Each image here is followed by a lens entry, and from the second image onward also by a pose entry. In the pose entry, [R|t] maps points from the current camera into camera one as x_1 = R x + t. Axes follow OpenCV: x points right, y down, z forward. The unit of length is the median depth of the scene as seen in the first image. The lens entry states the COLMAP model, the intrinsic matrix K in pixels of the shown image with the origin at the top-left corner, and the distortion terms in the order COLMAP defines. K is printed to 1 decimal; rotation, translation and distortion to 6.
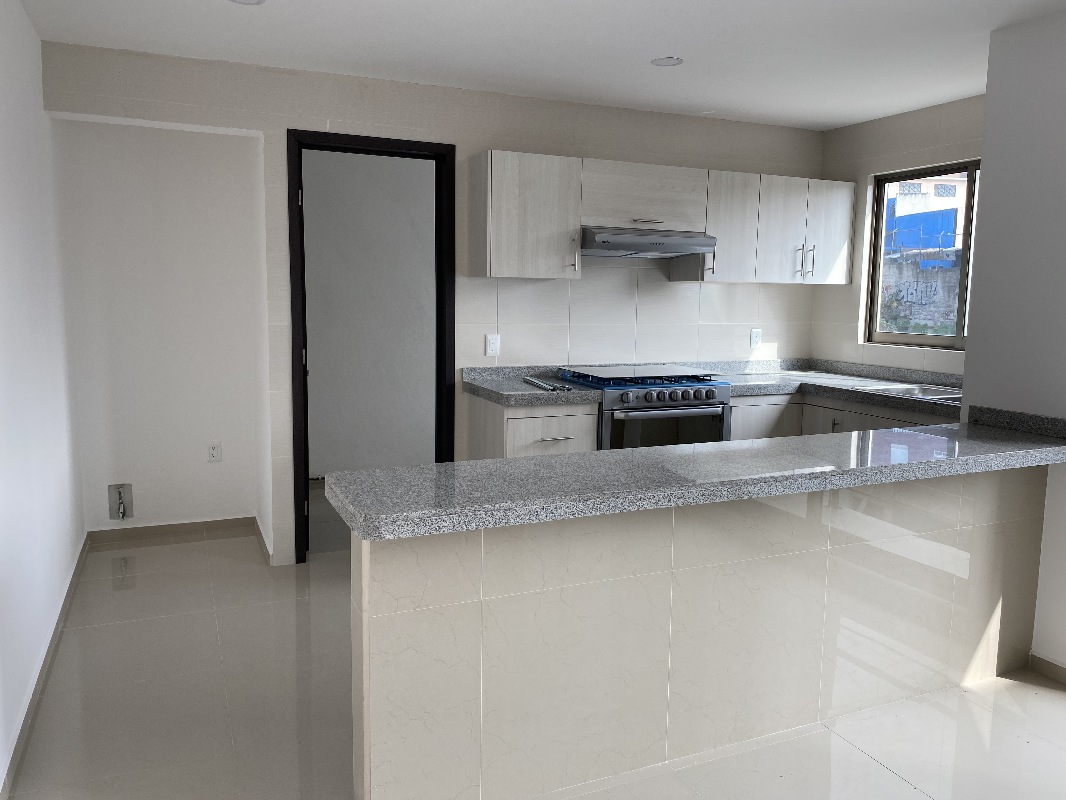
lens RADIAL K [[802.9, 0, 533.7], [0, 802.9, 399.1], [0, 0, 1]] dist [-0.009383, -0.001868]
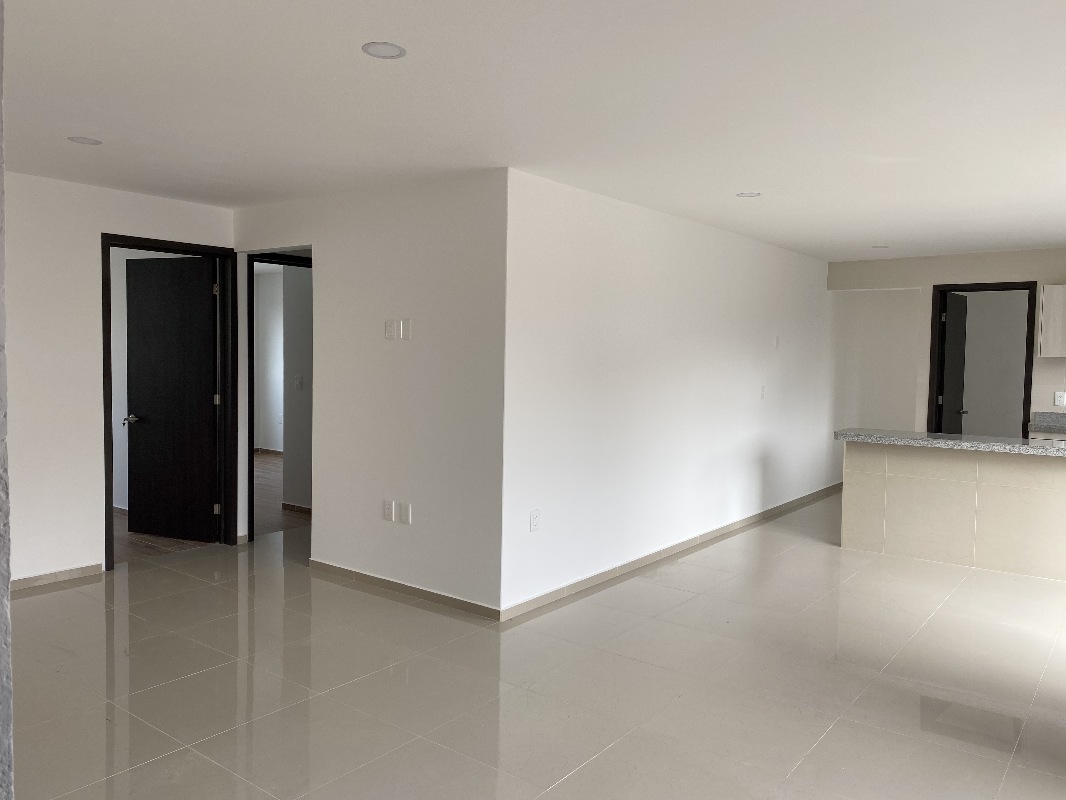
lens RADIAL K [[802.9, 0, 533.5], [0, 802.9, 399.2], [0, 0, 1]] dist [-0.009383, -0.001868]
pose [[0.470739, 0.044511, -0.881149, 0.911581], [-0.122797, 0.992311, -0.015477, 0.091006], [0.873685, 0.115488, 0.472586, -0.713555]]
